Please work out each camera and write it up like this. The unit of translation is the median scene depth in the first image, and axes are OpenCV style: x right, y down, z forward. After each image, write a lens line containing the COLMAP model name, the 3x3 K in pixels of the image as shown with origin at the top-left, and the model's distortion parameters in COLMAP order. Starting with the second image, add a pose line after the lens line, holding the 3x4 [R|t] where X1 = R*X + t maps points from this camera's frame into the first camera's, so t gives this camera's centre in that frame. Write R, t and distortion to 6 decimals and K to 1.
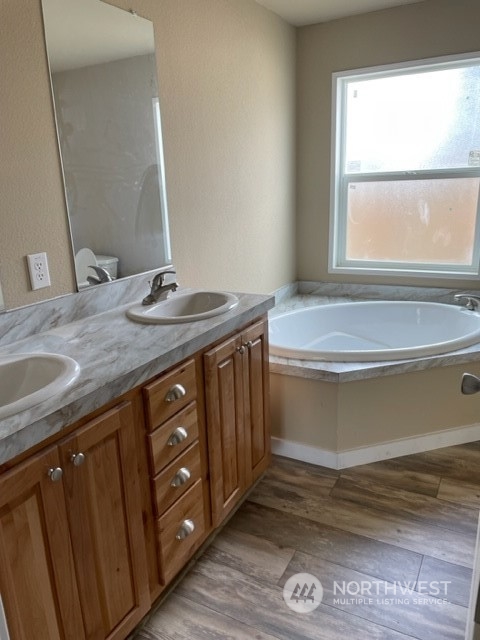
lens RADIAL K [[486.2, 0, 235.3], [0, 486.2, 317.6], [0, 0, 1]] dist [0.044187, -0.040712]
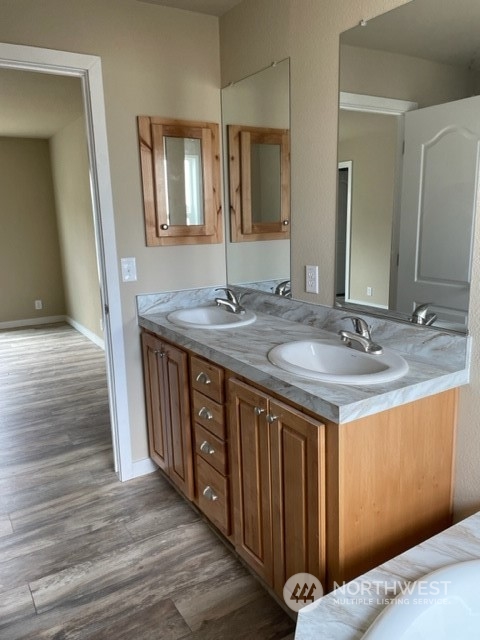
lens RADIAL K [[486.2, 0, 243.6], [0, 486.2, 321.4], [0, 0, 1]] dist [0.044187, -0.040712]
pose [[-0.493280, 0.227261, -0.839659, 0.757538], [-0.193343, 0.912479, 0.360555, -0.406202], [0.848111, 0.340197, -0.406169, 1.363440]]
